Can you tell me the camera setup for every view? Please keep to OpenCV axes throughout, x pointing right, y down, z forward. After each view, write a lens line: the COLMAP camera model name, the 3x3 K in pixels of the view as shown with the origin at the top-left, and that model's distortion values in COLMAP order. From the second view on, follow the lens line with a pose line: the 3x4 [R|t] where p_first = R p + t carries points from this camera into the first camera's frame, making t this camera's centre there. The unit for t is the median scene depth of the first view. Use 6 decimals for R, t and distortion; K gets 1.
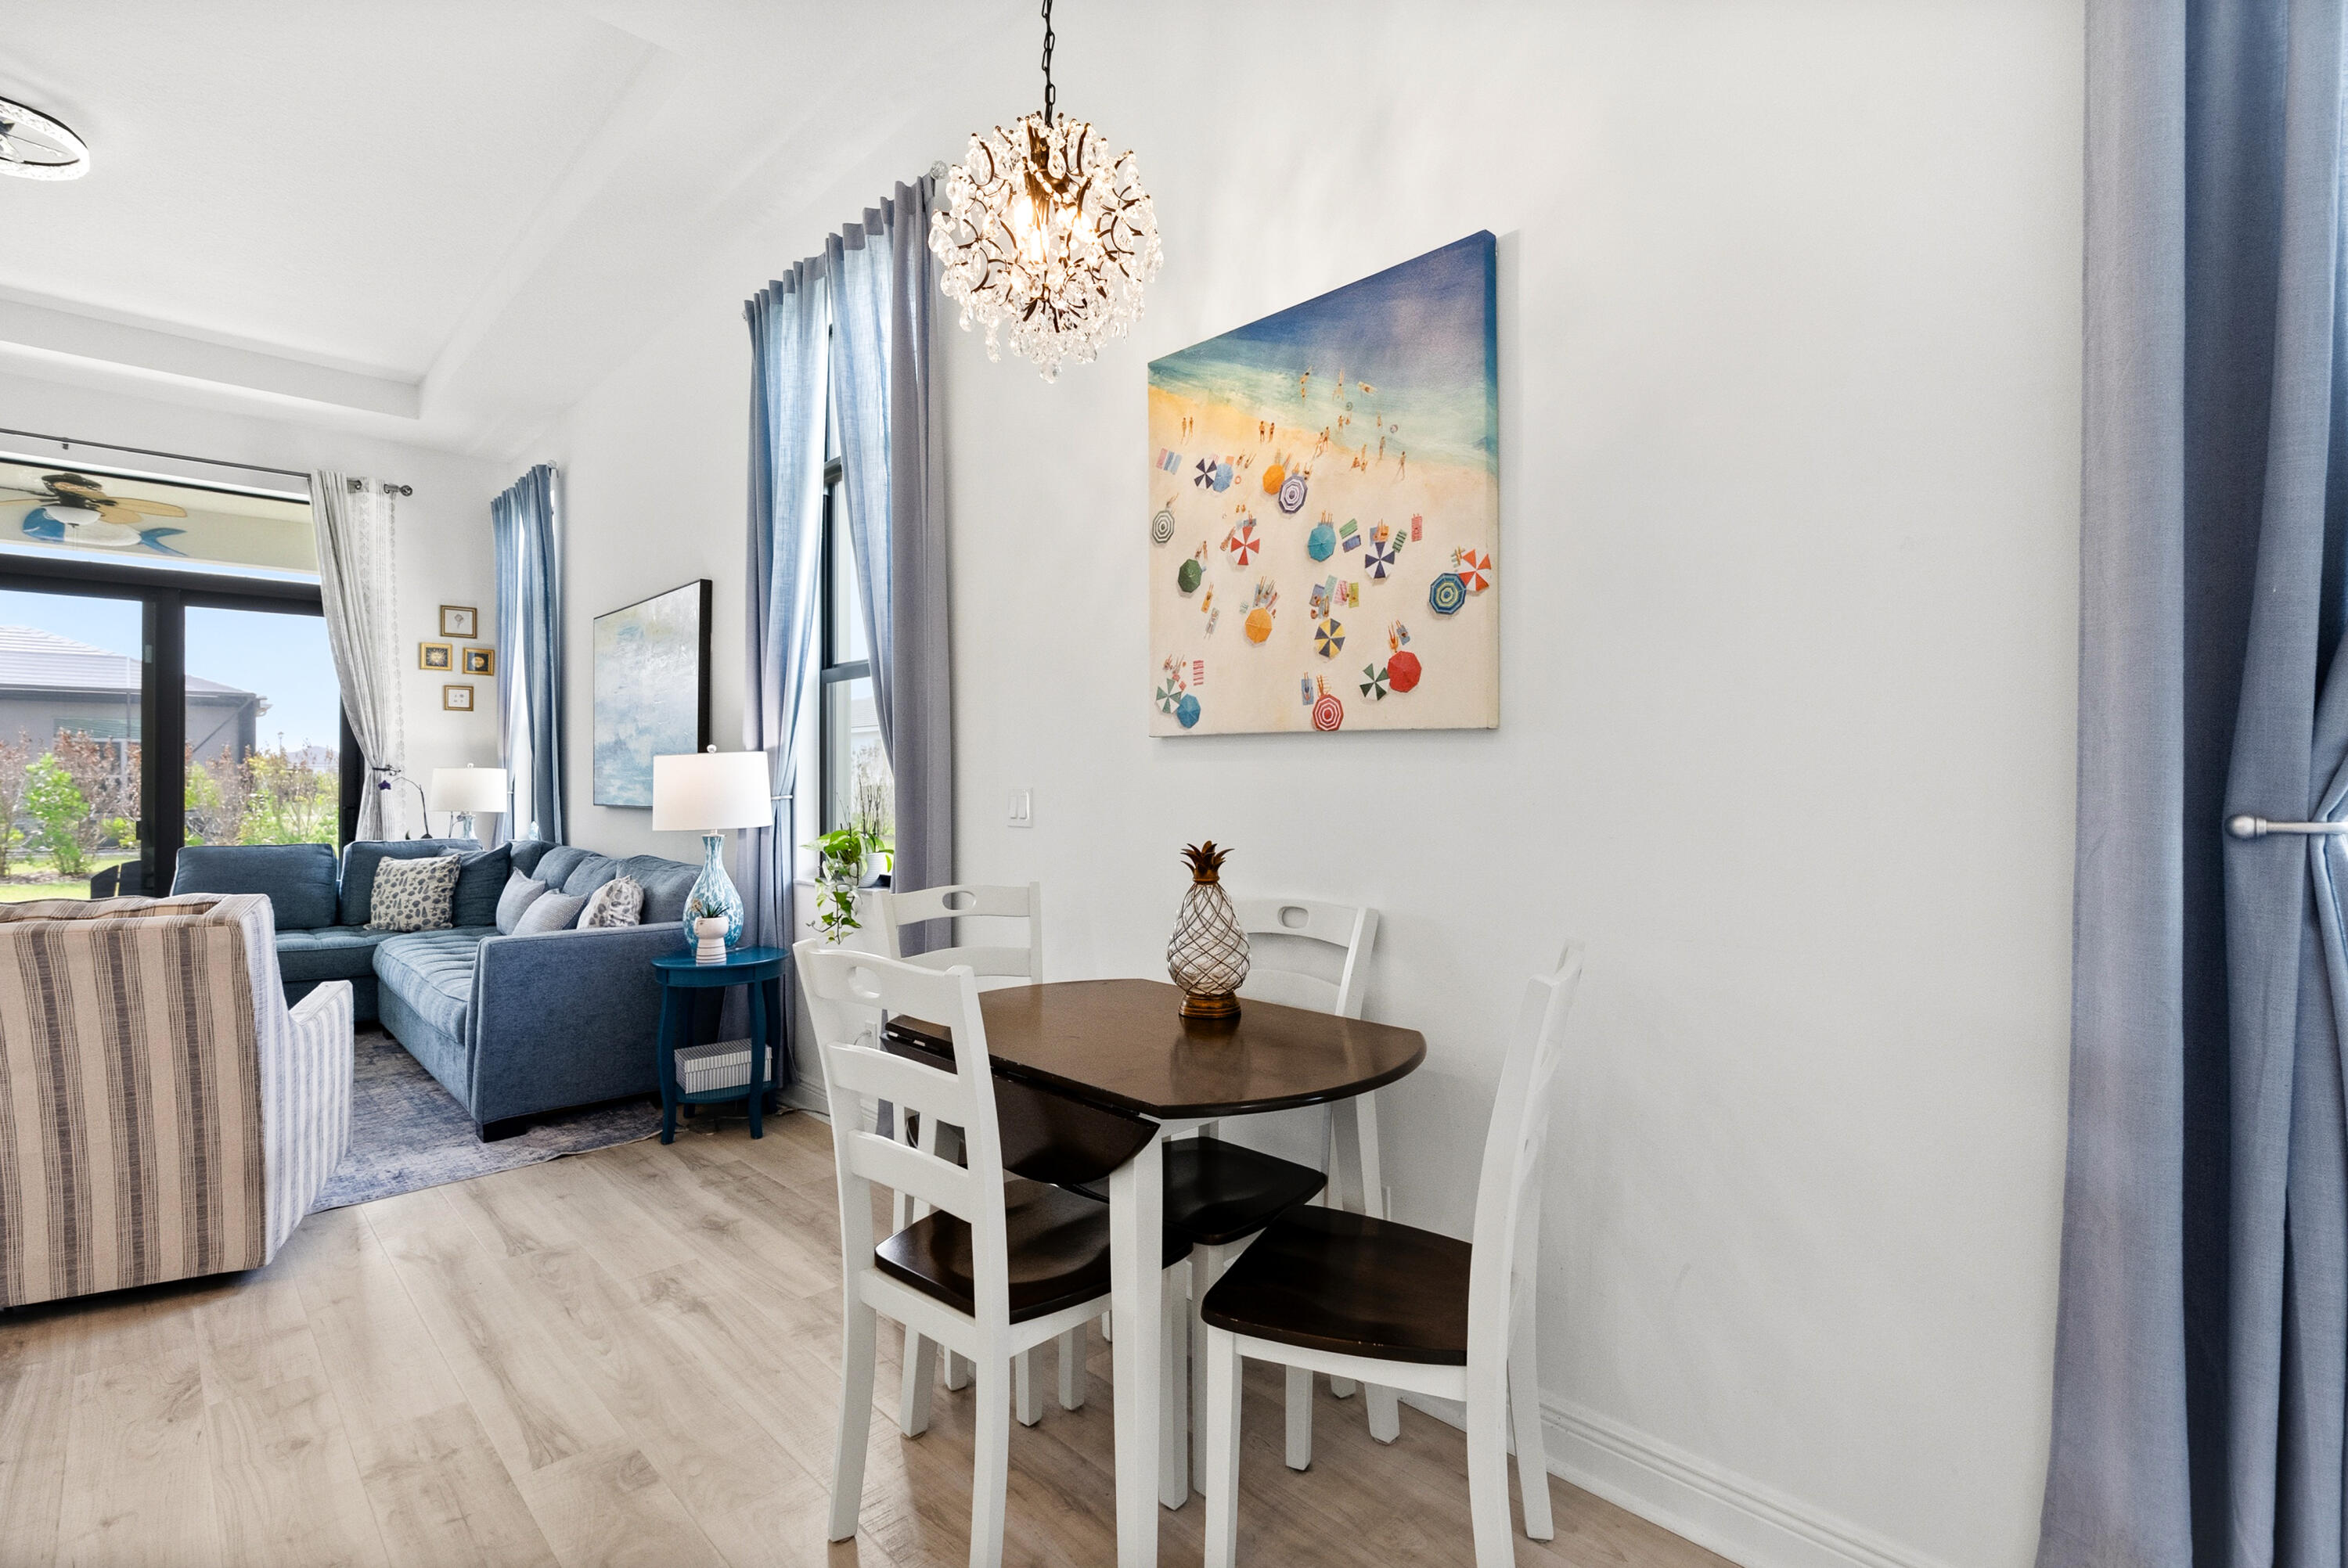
lens RADIAL K [[1081.5, 0, 1165.0], [0, 1081.5, 769.4], [0, 0, 1]] dist [-0.006827, 0.003745]
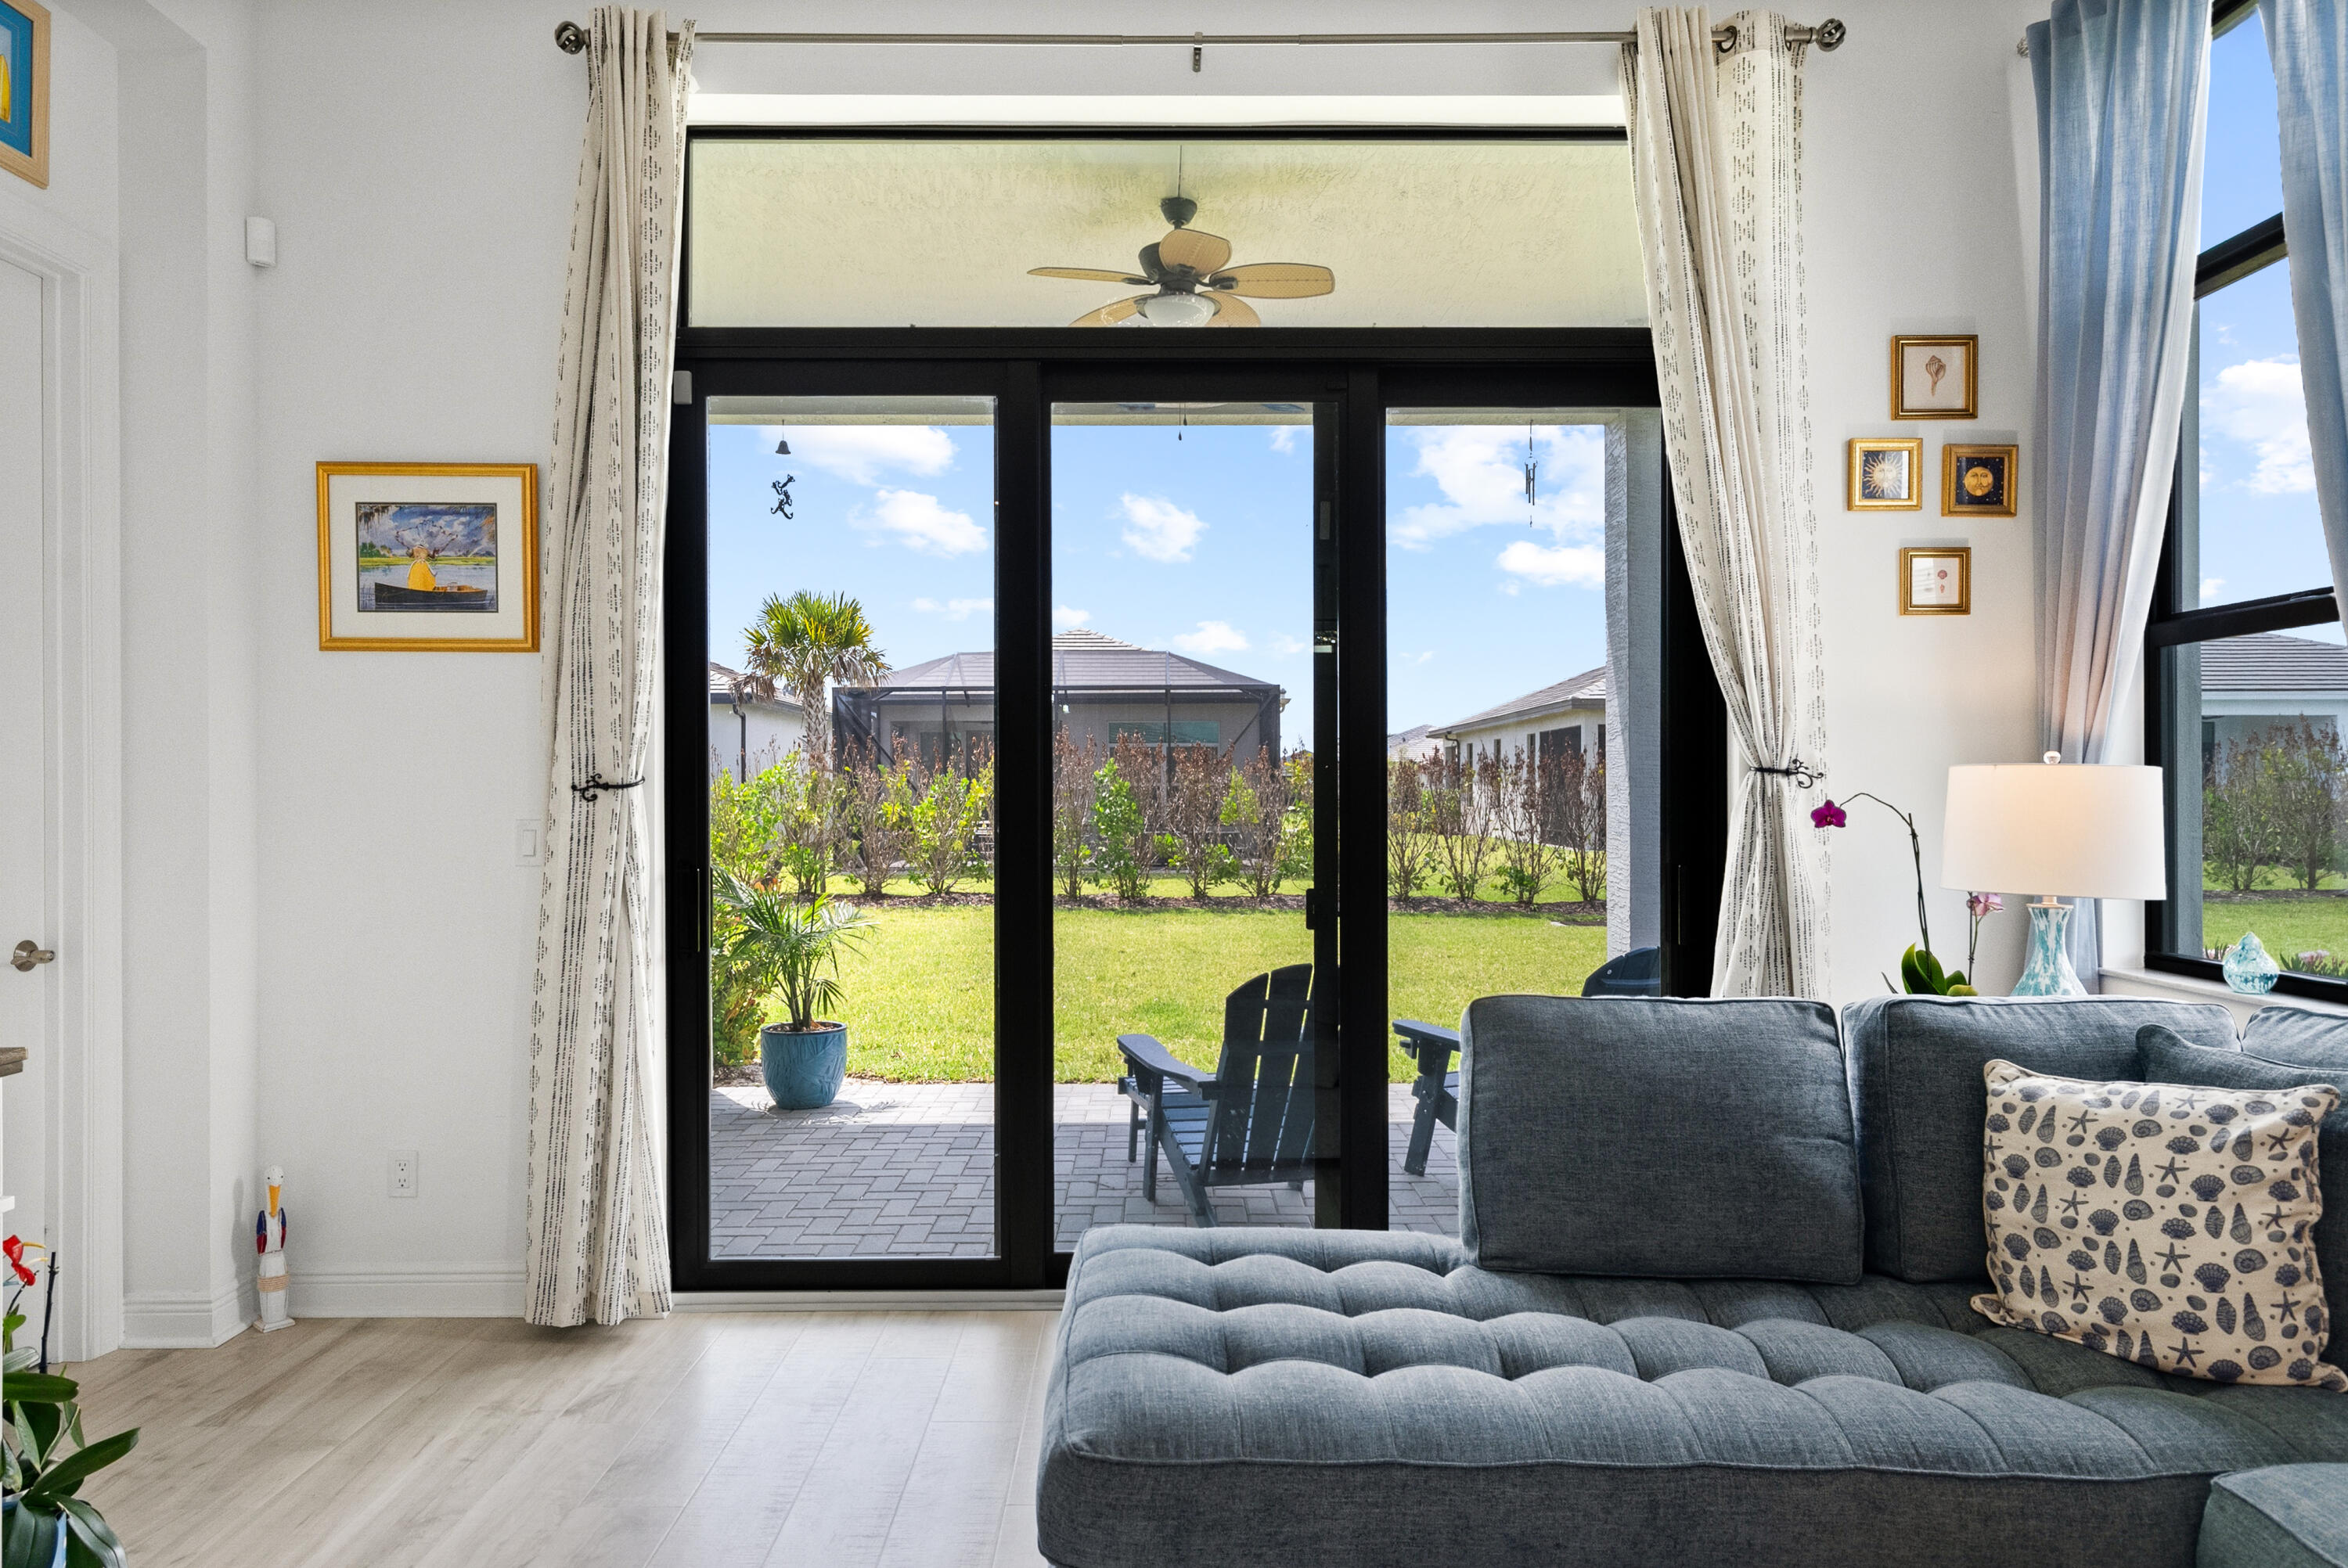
lens RADIAL K [[1453.3, 0, 1164.0], [0, 1453.3, 793.5], [0, 0, 1]] dist [0.006610, 0.001389]
pose [[0.727090, 0.002500, -0.686537, -1.453145], [0.007637, 0.999902, 0.011729, 0.000207], [0.686499, -0.013771, 0.727000, 1.293077]]
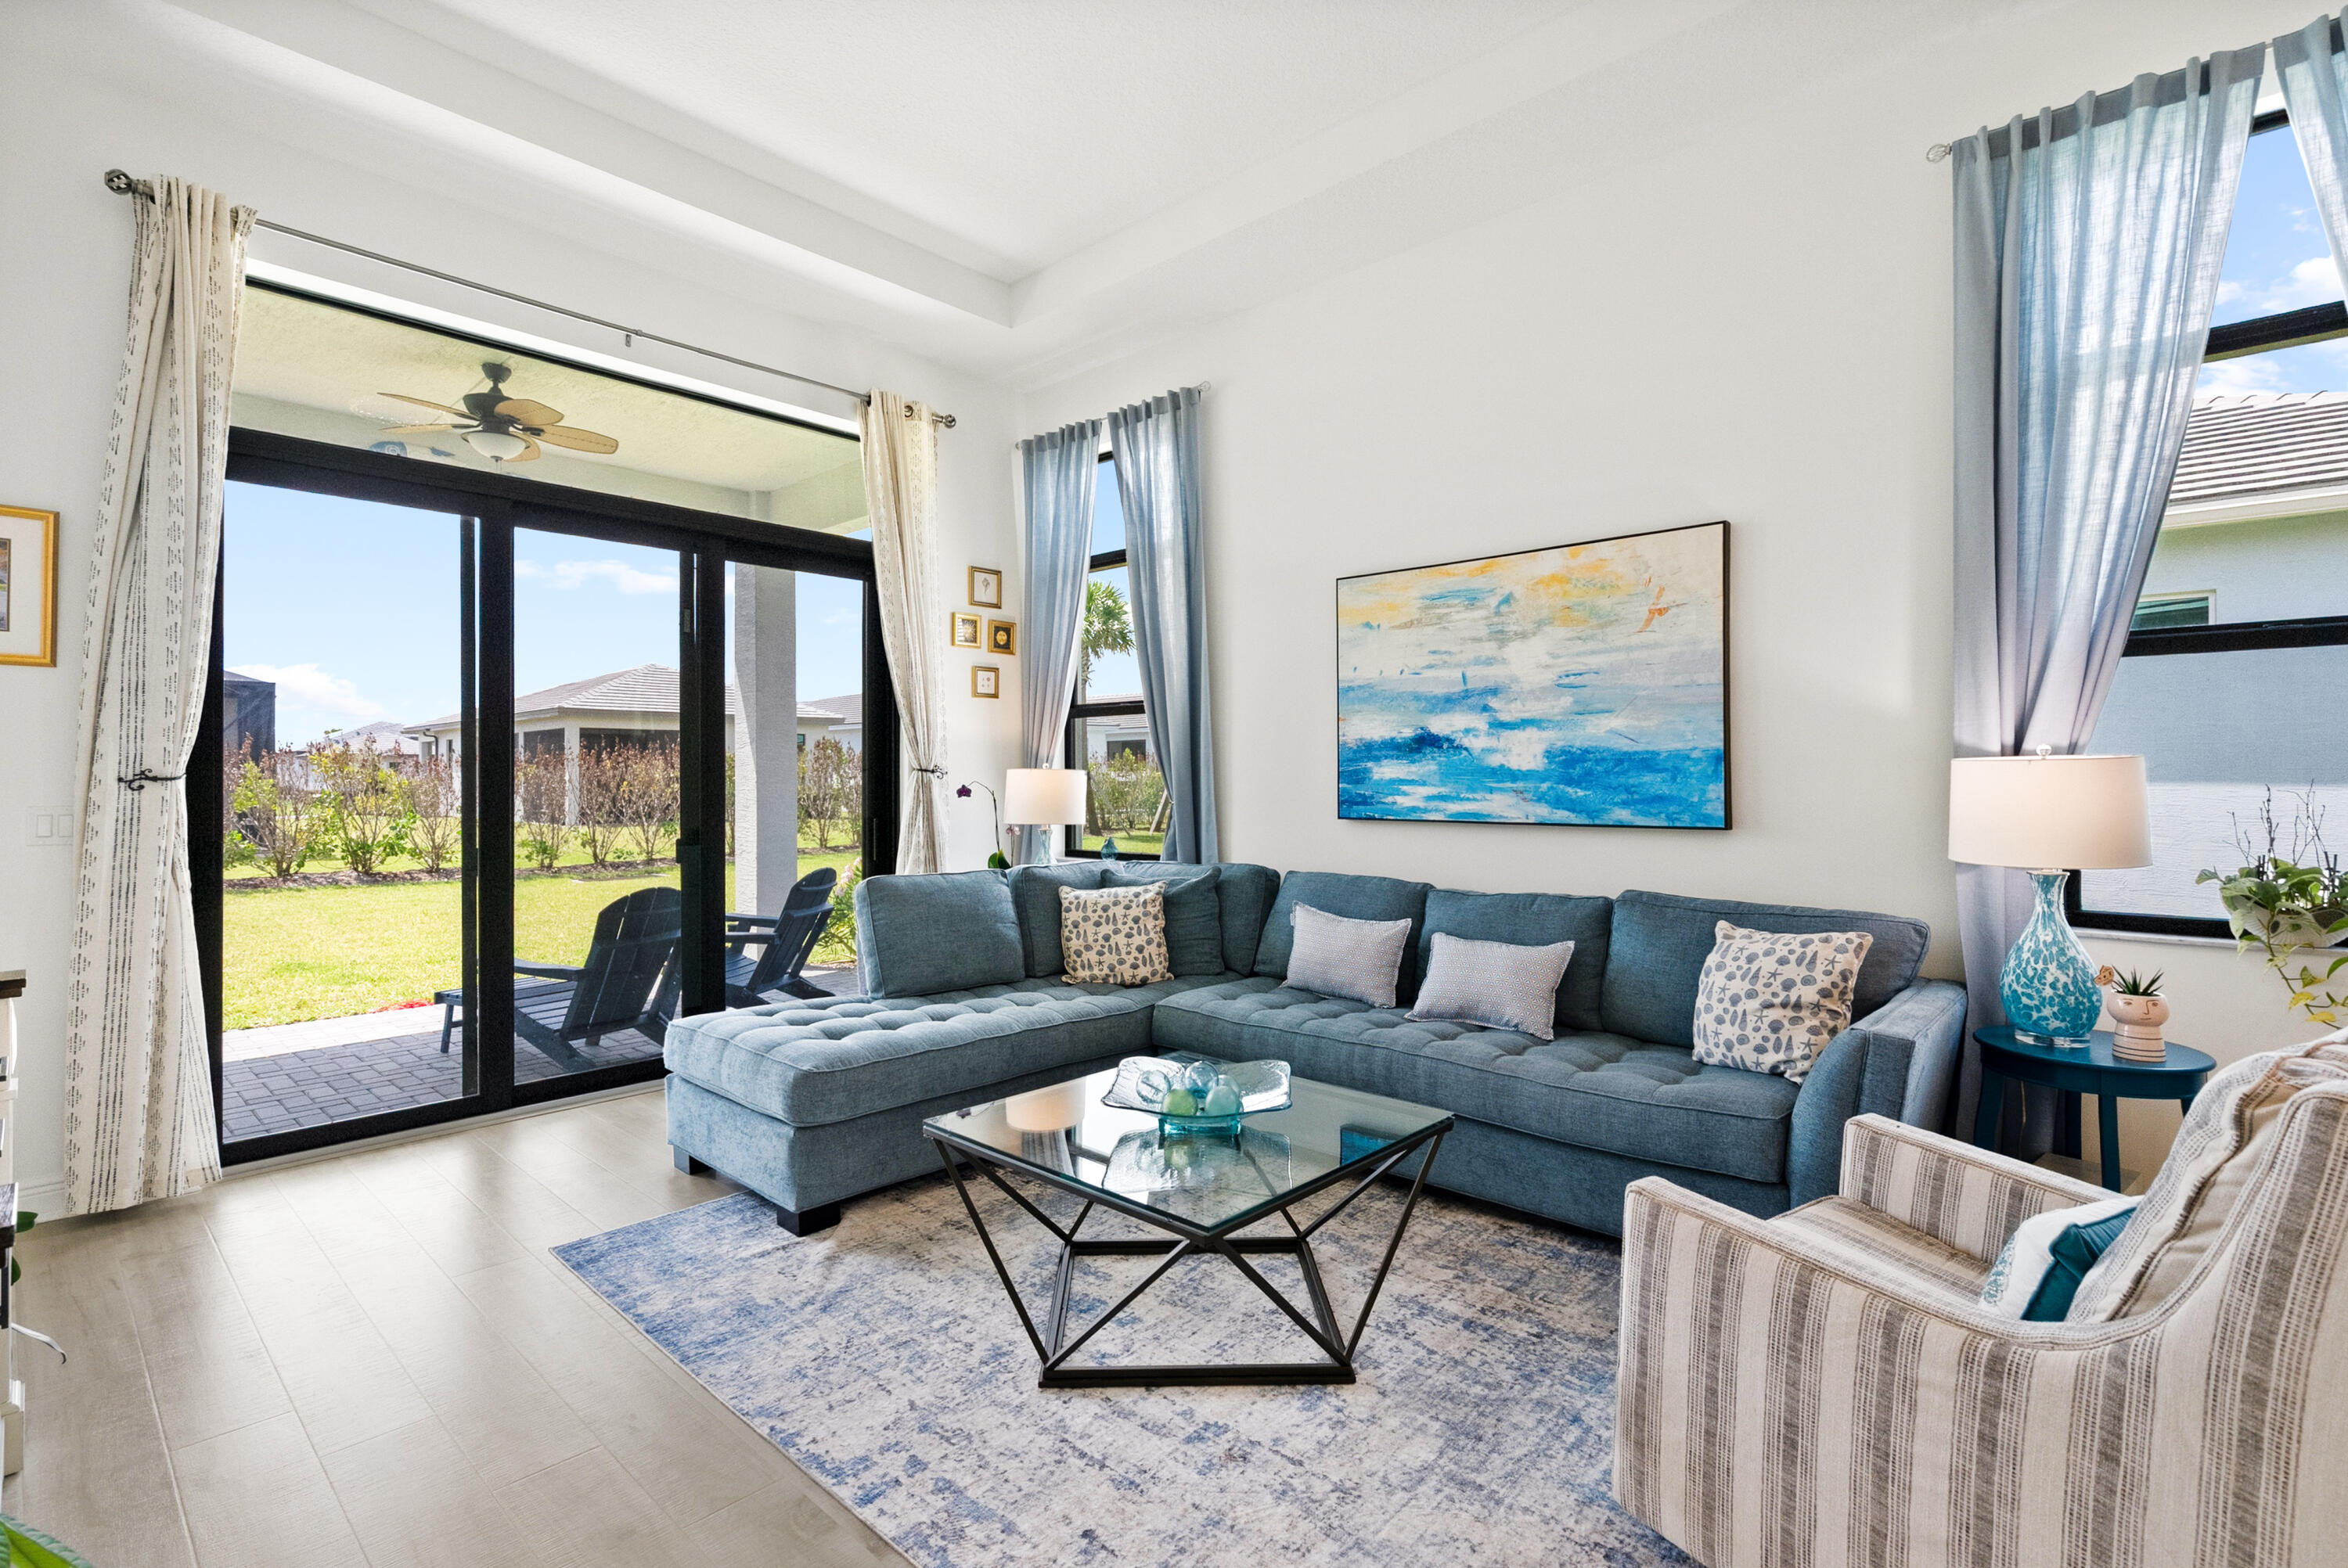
lens RADIAL K [[1081.5, 0, 1165.0], [0, 1081.5, 769.4], [0, 0, 1]] dist [-0.006827, 0.003745]
pose [[0.998015, 0.001136, 0.062969, -1.657240], [-0.001355, 0.999993, 0.003438, -0.011988], [-0.062965, -0.003517, 0.998010, 0.537510]]
